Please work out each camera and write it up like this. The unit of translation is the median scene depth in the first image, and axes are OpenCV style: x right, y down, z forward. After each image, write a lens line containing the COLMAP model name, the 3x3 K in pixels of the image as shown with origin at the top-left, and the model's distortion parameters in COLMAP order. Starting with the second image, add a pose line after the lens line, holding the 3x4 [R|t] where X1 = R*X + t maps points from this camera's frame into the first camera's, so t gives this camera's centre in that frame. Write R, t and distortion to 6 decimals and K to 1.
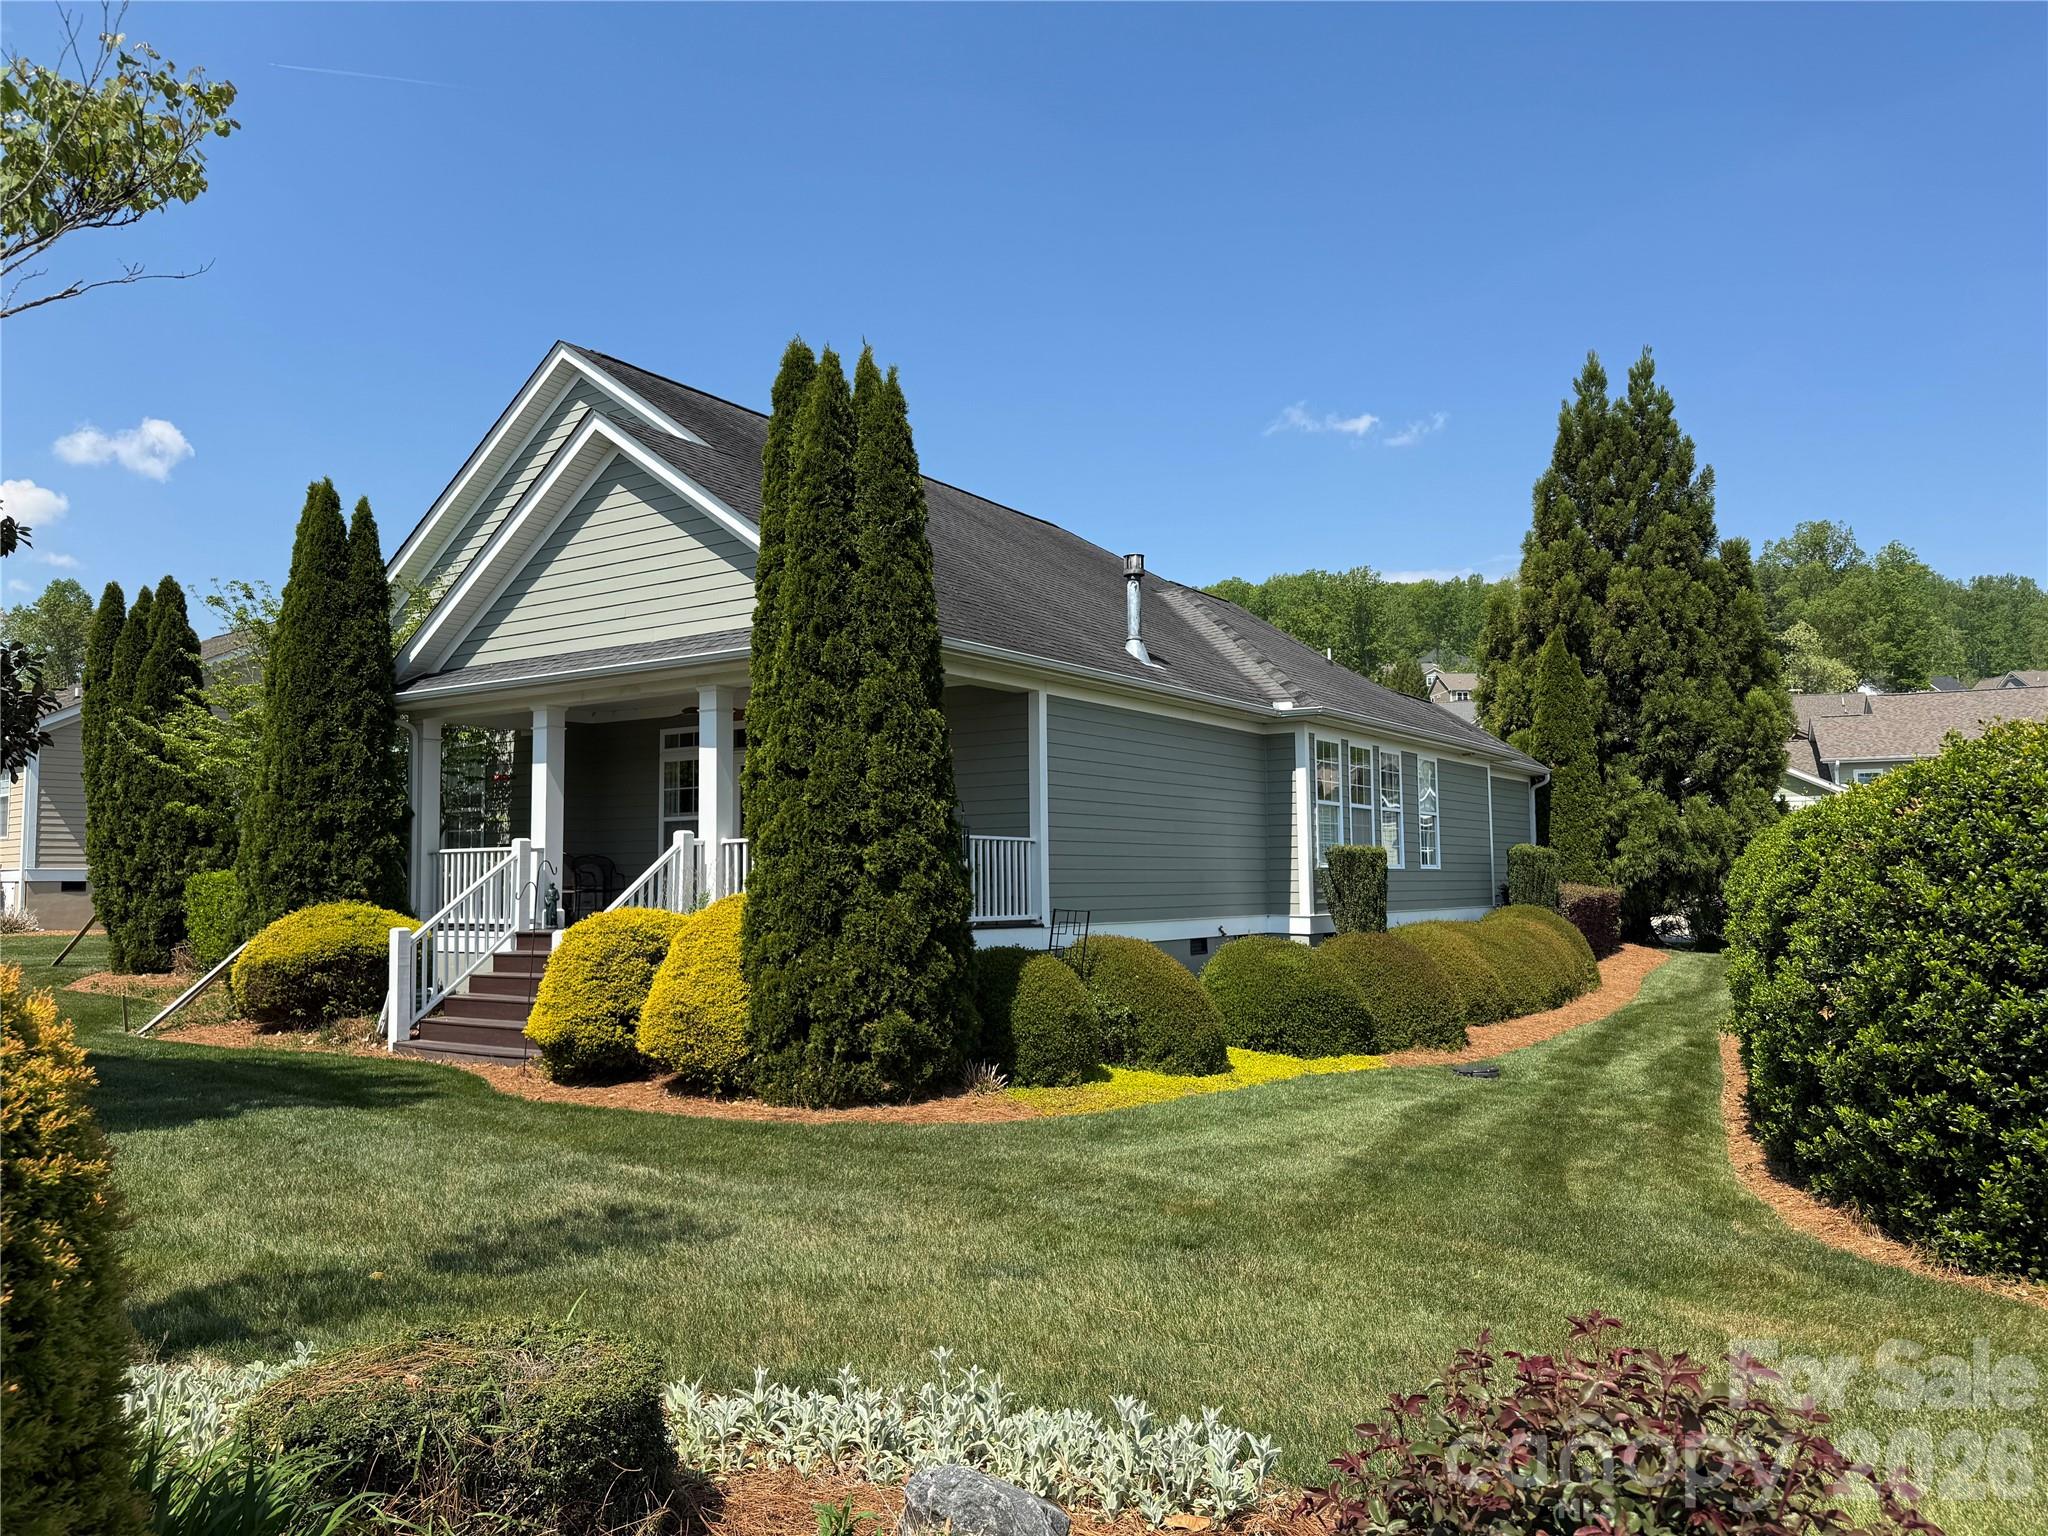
lens RADIAL K [[1426.9, 0, 1024.0], [0, 1426.9, 768.0], [0, 0, 1]] dist [0.074489, -0.129950]
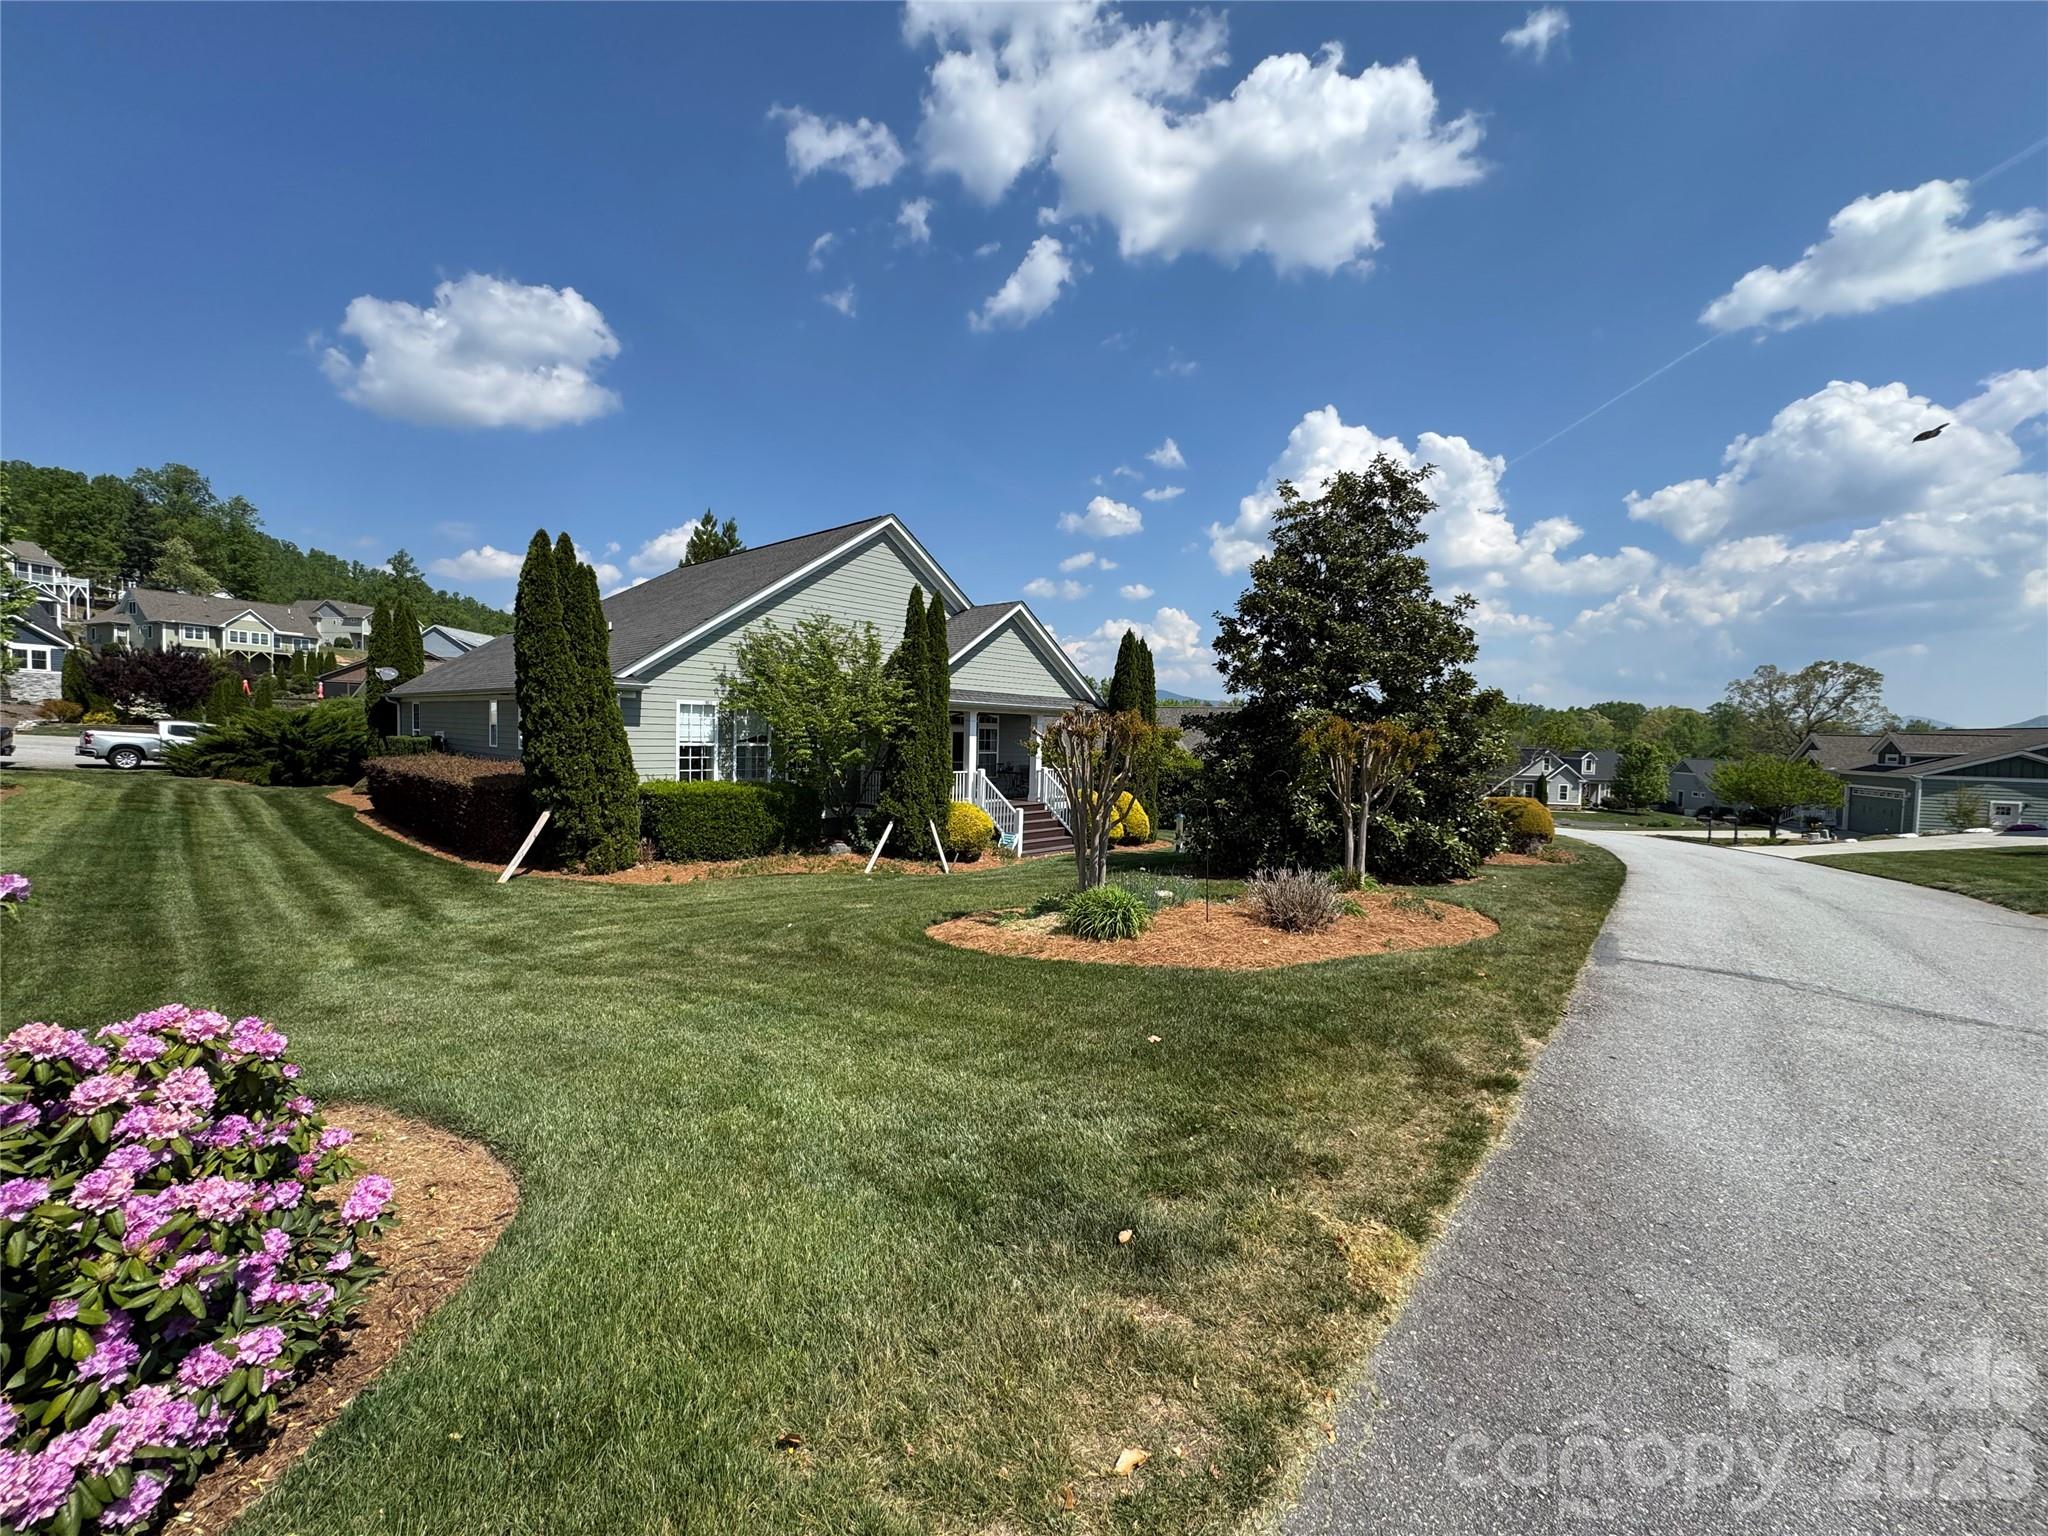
lens RADIAL K [[813.9, 0, 1024.0], [0, 813.9, 768.0], [0, 0, 1]] dist [-0.001911, -0.000582]
pose [[0.141848, -0.027711, 0.989501, -1.636475], [-0.108339, 0.993169, 0.043344, -0.018950], [-0.983942, -0.113350, 0.137876, 0.722469]]
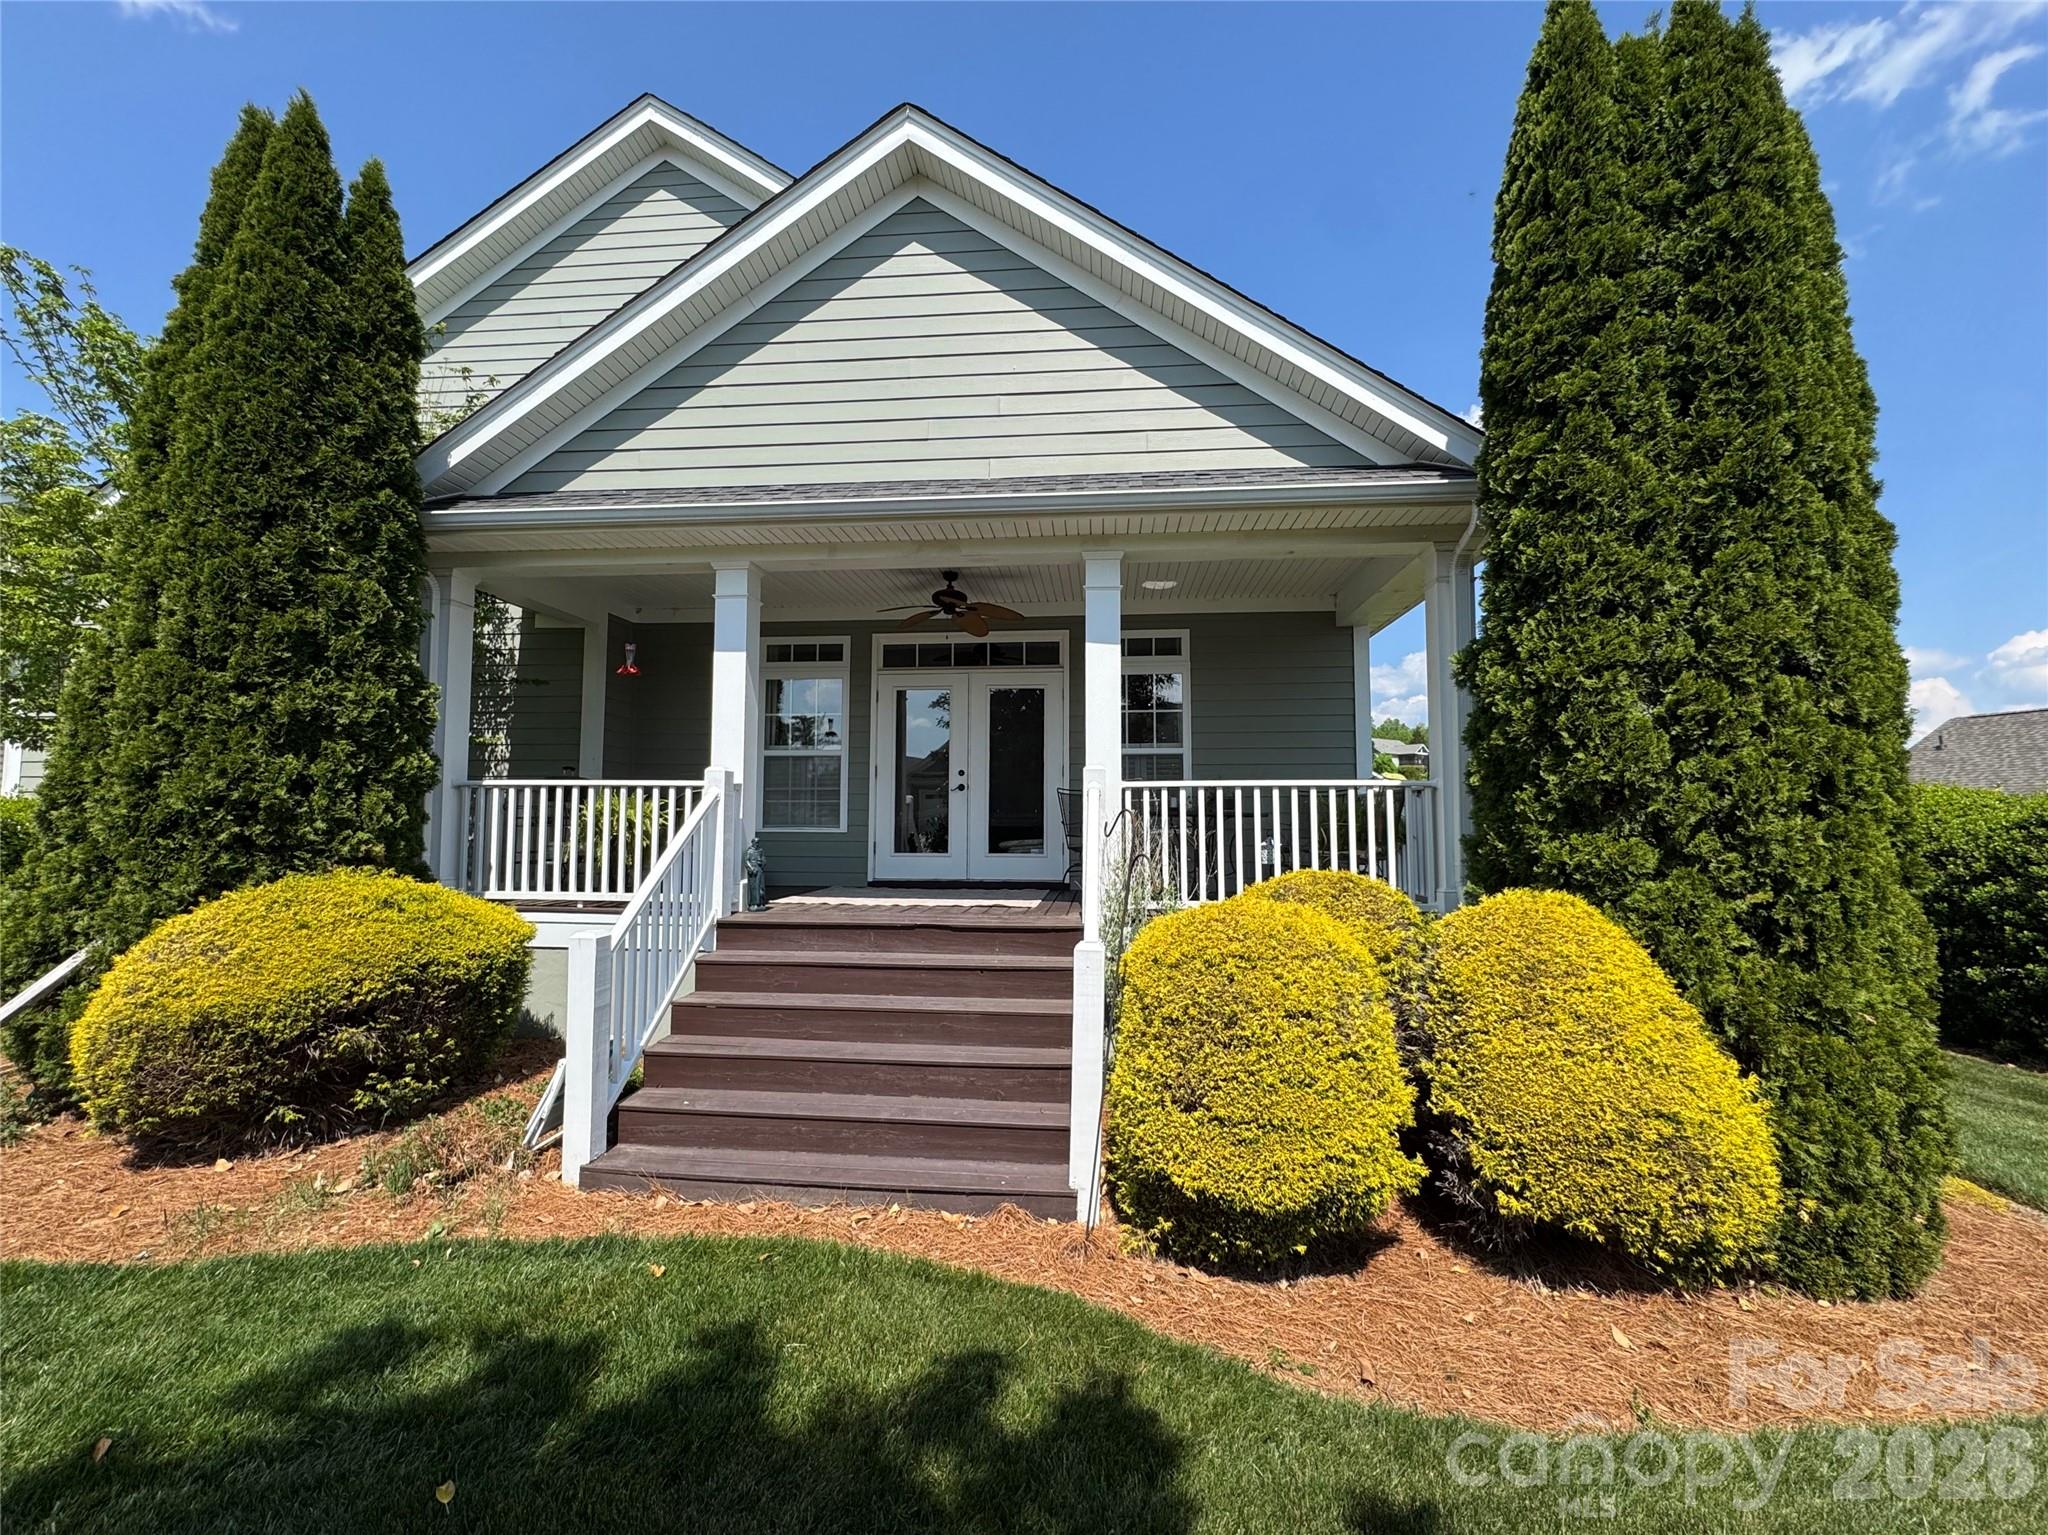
lens RADIAL K [[855.9, 0, 1024.0], [0, 855.9, 767.5], [0, 0, 1]] dist [-0.002585, -0.000460]
pose [[0.877409, 0.046157, 0.477518, -0.398756], [-0.053038, 0.998592, 0.000929, 0.040553], [-0.476803, -0.026142, 0.878621, 0.597615]]
